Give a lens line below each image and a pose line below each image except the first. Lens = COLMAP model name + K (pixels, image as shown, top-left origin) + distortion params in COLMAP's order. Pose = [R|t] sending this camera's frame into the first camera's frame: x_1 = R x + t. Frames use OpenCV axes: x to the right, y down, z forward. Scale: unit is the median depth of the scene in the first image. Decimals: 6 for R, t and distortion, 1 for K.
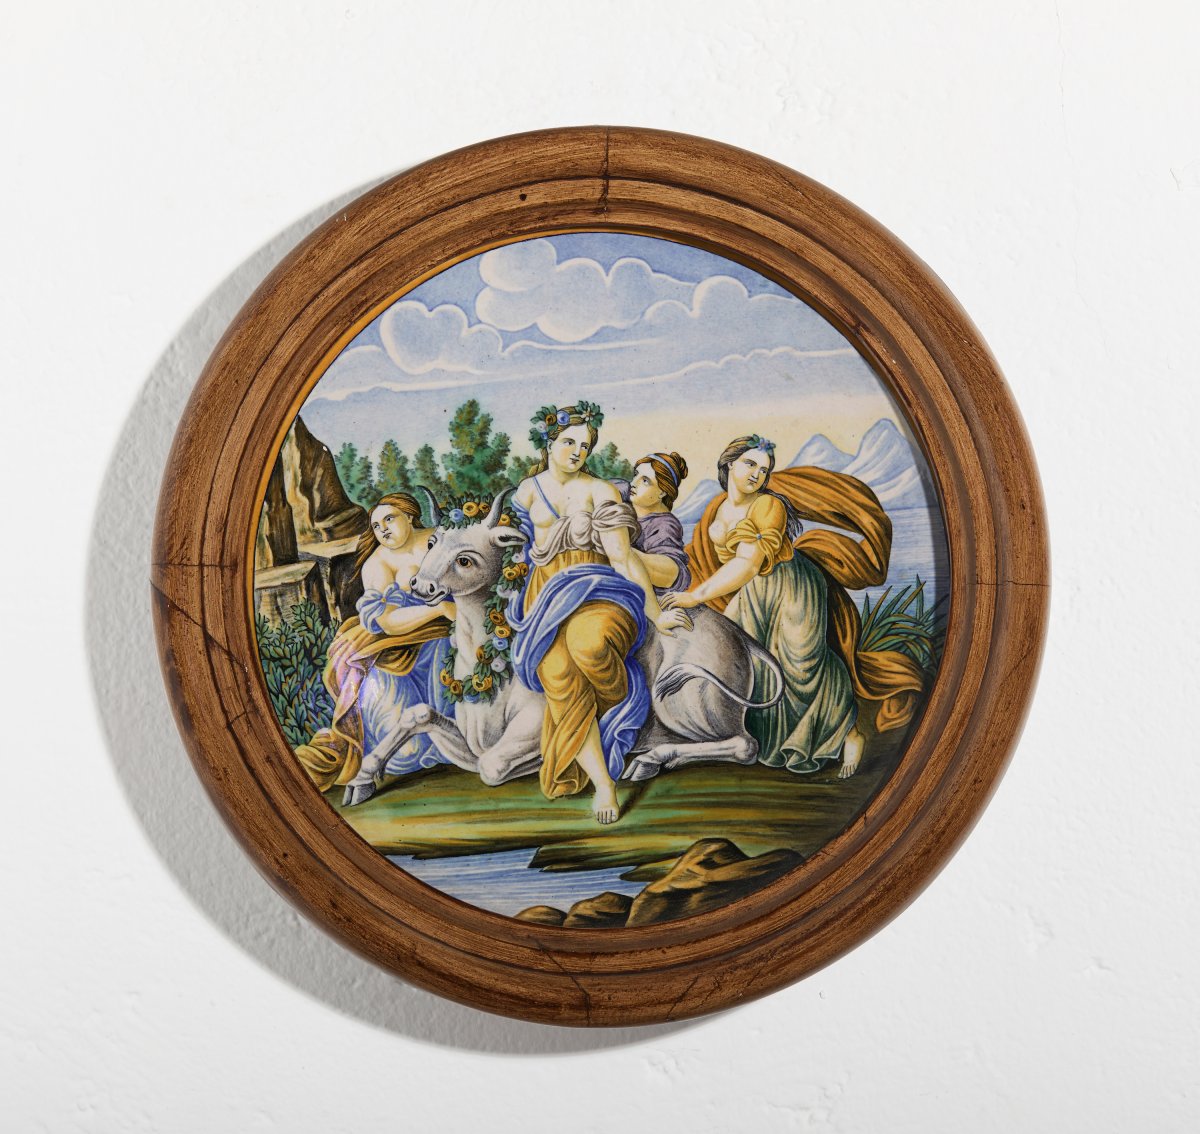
lens RADIAL K [[4125.3, 0, 555.0], [0, 4125.3, 611.5], [0, 0, 1]] dist [-0.165010, 0.000000]
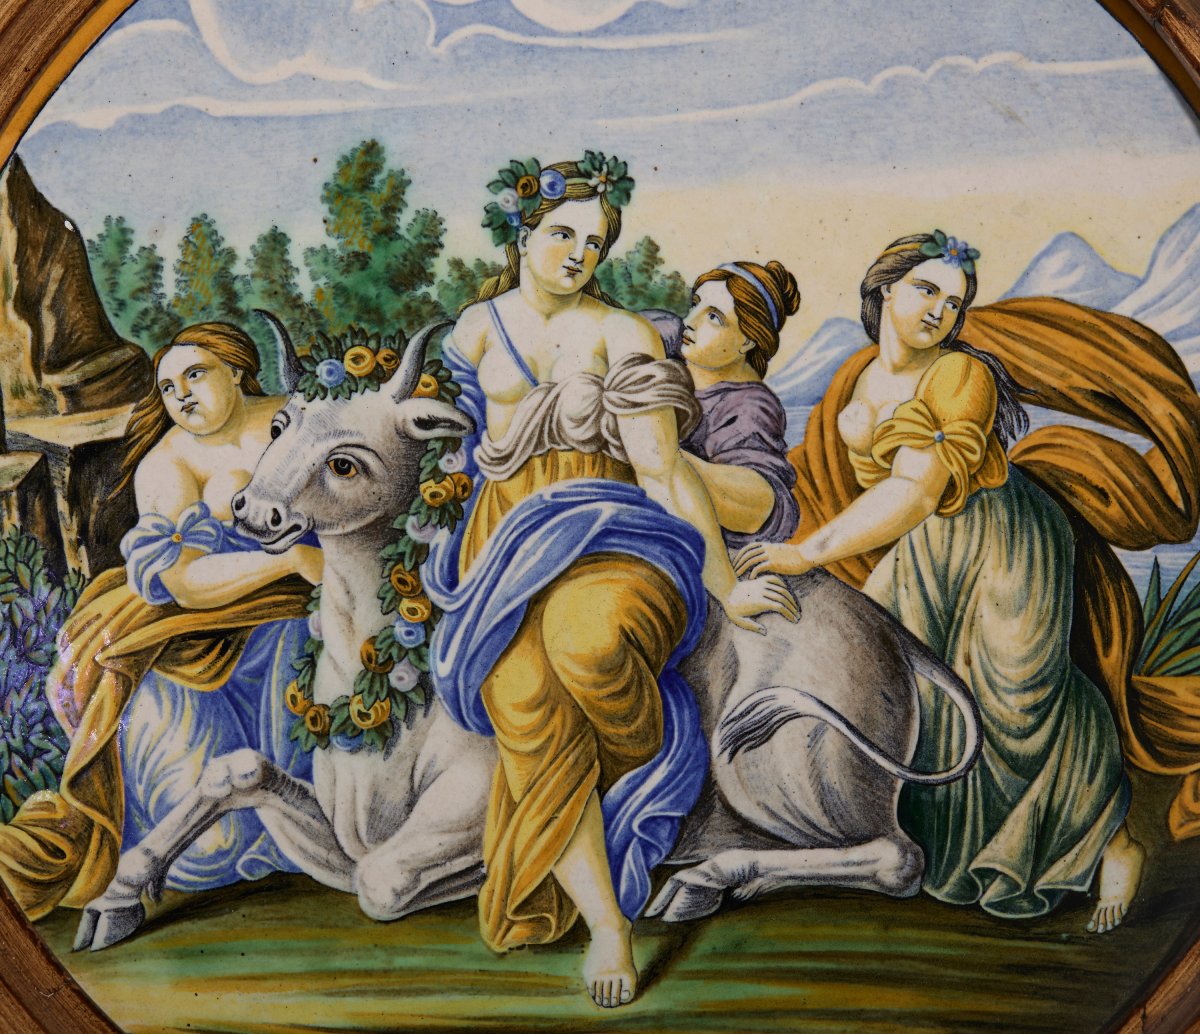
lens RADIAL K [[4390.6, 0, 540.3], [0, 4390.6, 587.7], [0, 0, 1]] dist [-0.194528, 0.000000]
pose [[0.999293, 0.036566, -0.008692, 0.006893], [-0.036758, 0.999059, -0.023015, 0.013886], [0.007842, 0.023318, 0.999697, 0.476847]]
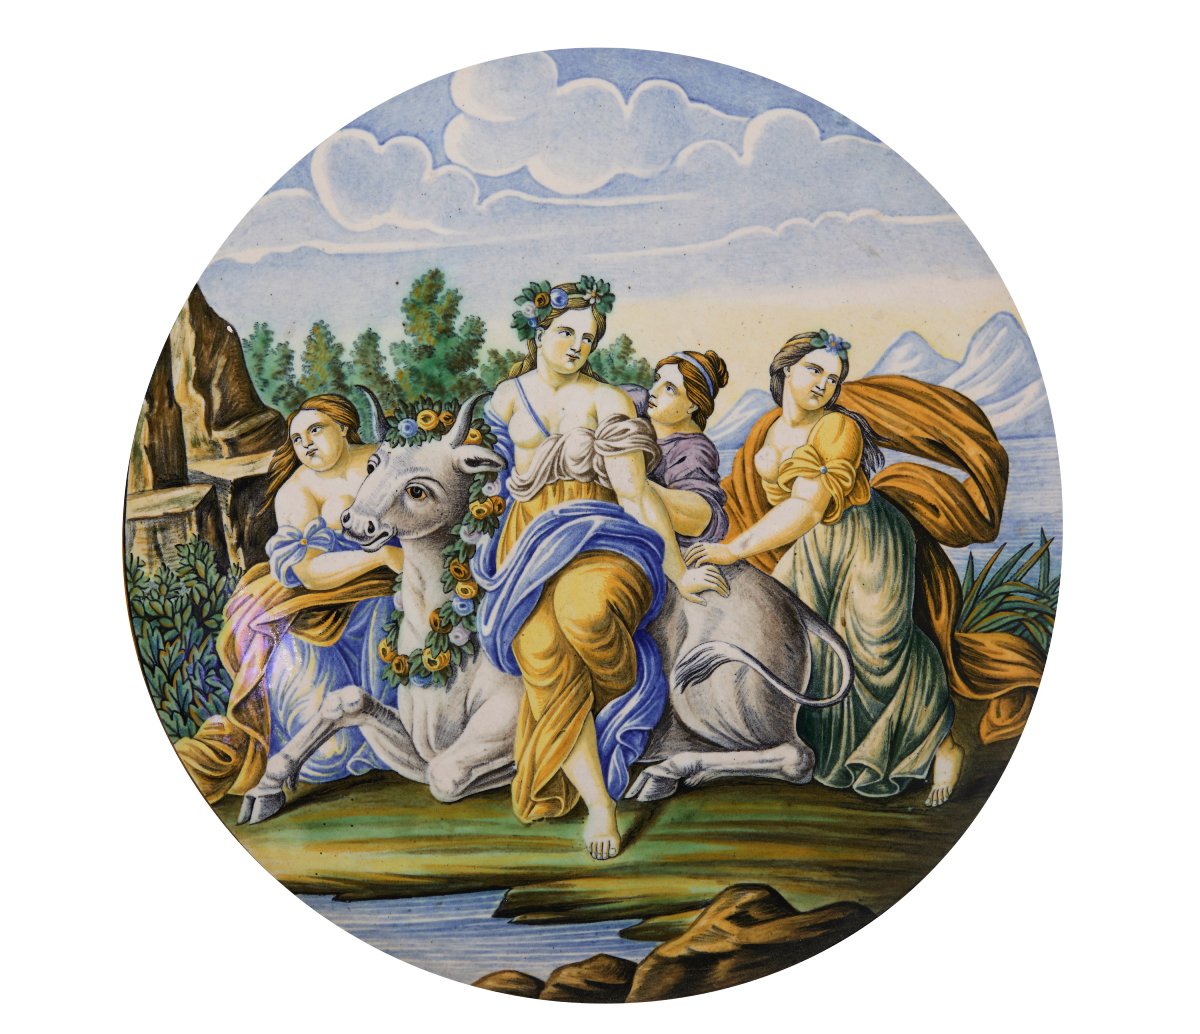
lens RADIAL K [[4390.6, 0, 595.1], [0, 4390.6, 520.8], [0, 0, 1]] dist [-0.194528, 0.000000]
pose [[0.999121, 0.031284, 0.027916, -0.012143], [-0.030707, 0.999311, -0.020846, 0.008172], [-0.028549, 0.019971, 0.999393, 0.229745]]
